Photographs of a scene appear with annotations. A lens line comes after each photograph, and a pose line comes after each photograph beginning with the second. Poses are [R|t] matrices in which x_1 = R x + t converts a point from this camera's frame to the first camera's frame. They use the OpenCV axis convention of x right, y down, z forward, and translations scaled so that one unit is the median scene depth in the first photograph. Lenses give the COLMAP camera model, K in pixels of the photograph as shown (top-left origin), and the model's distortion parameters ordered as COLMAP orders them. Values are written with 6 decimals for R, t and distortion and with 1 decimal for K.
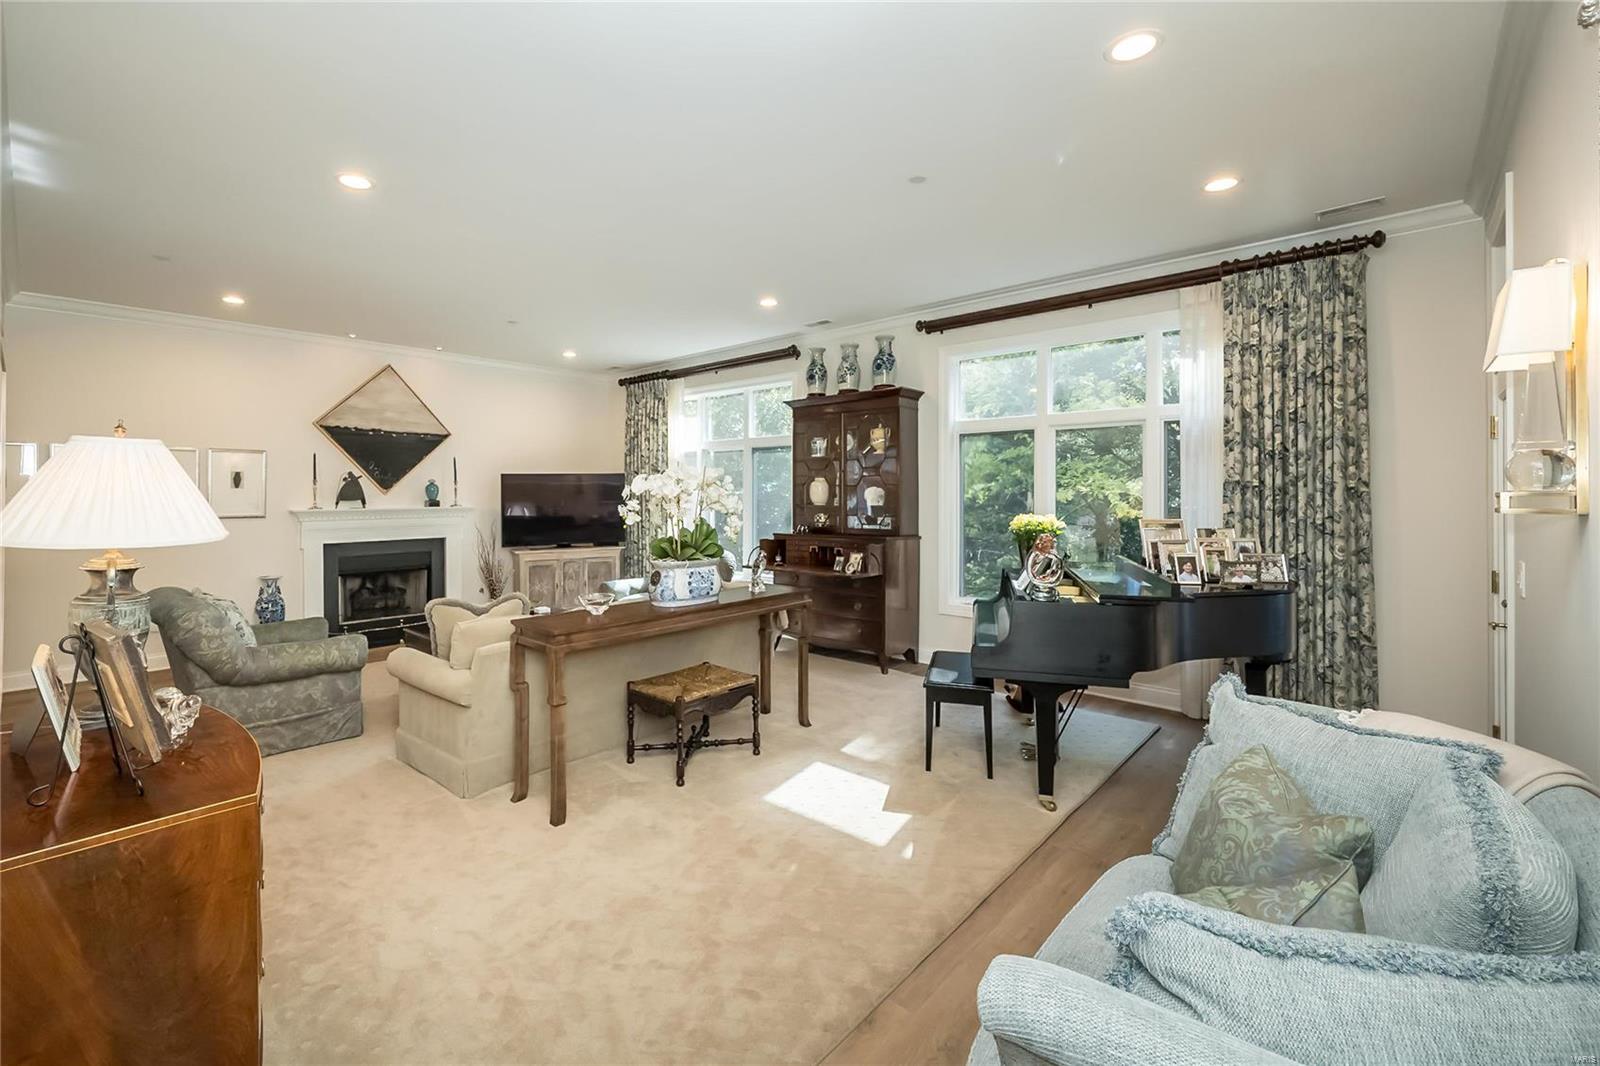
lens RADIAL K [[679.3, 0, 731.6], [0, 679.3, 490.9], [0, 0, 1]] dist [-0.000221, -0.000712]
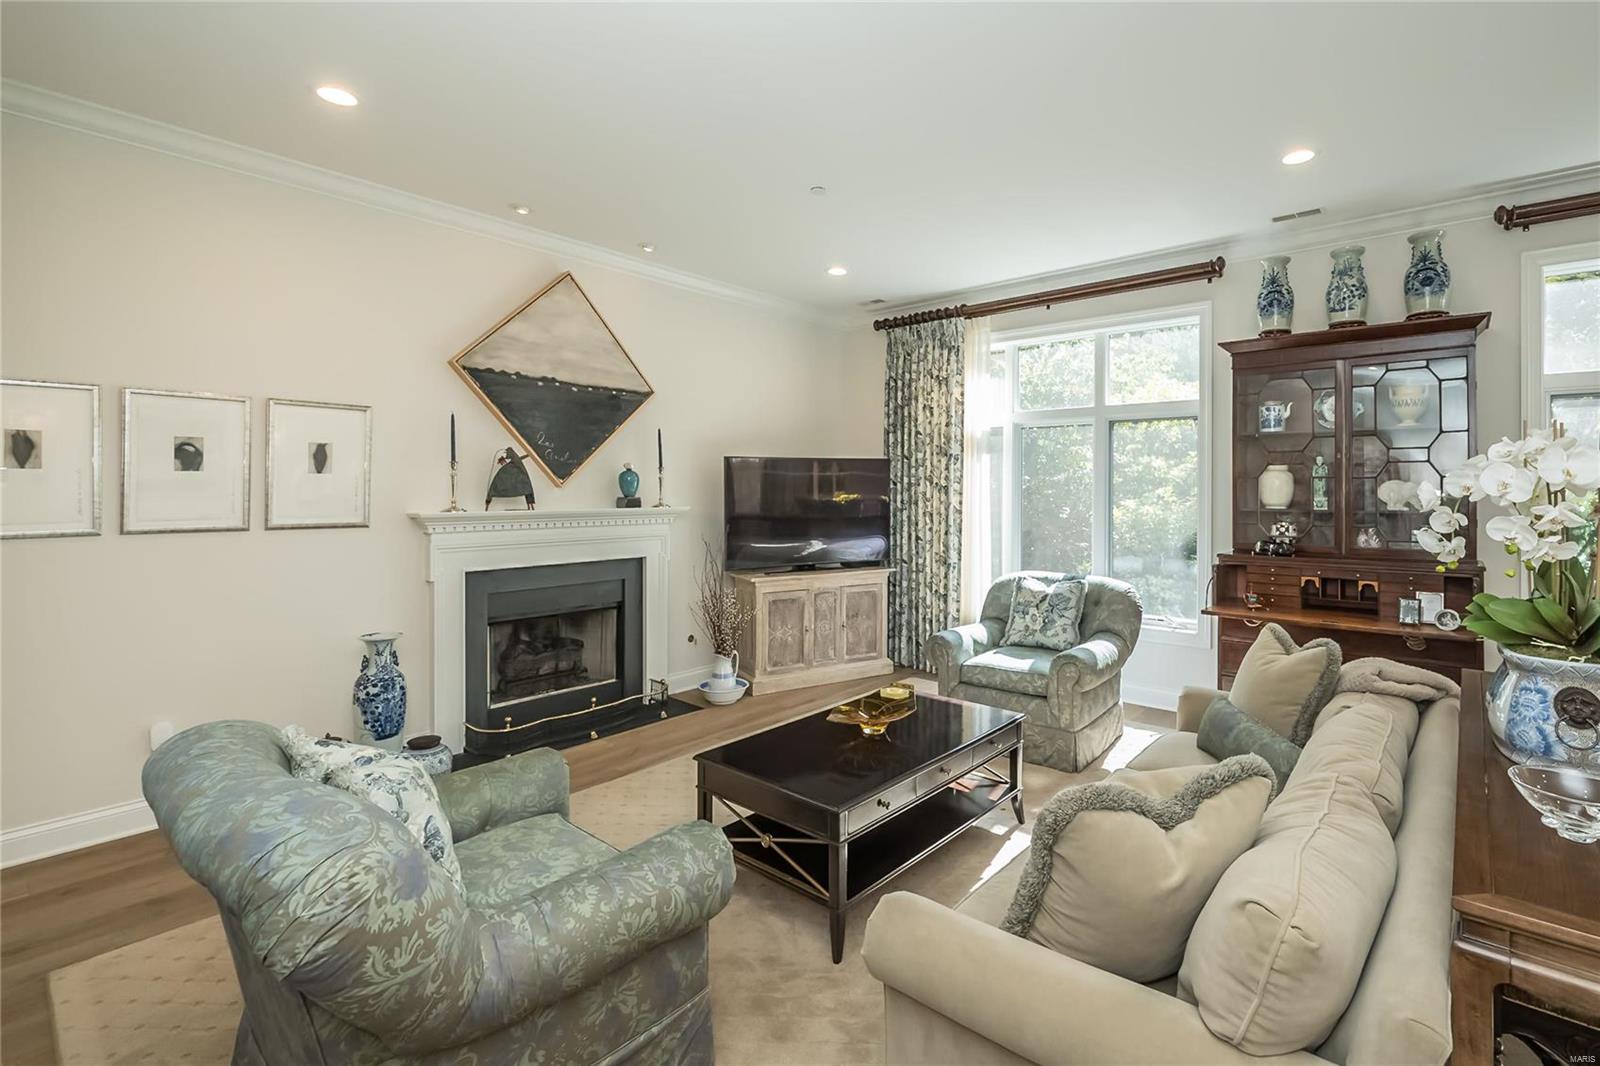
lens RADIAL K [[725.8, 0, 838.8], [0, 725.8, 489.3], [0, 0, 1]] dist [0.001609, 0.001178]
pose [[0.997686, 0.006434, 0.067678, -0.308922], [-0.006573, 0.999977, 0.001829, 0.004123], [-0.067665, -0.002269, 0.997706, 0.343609]]
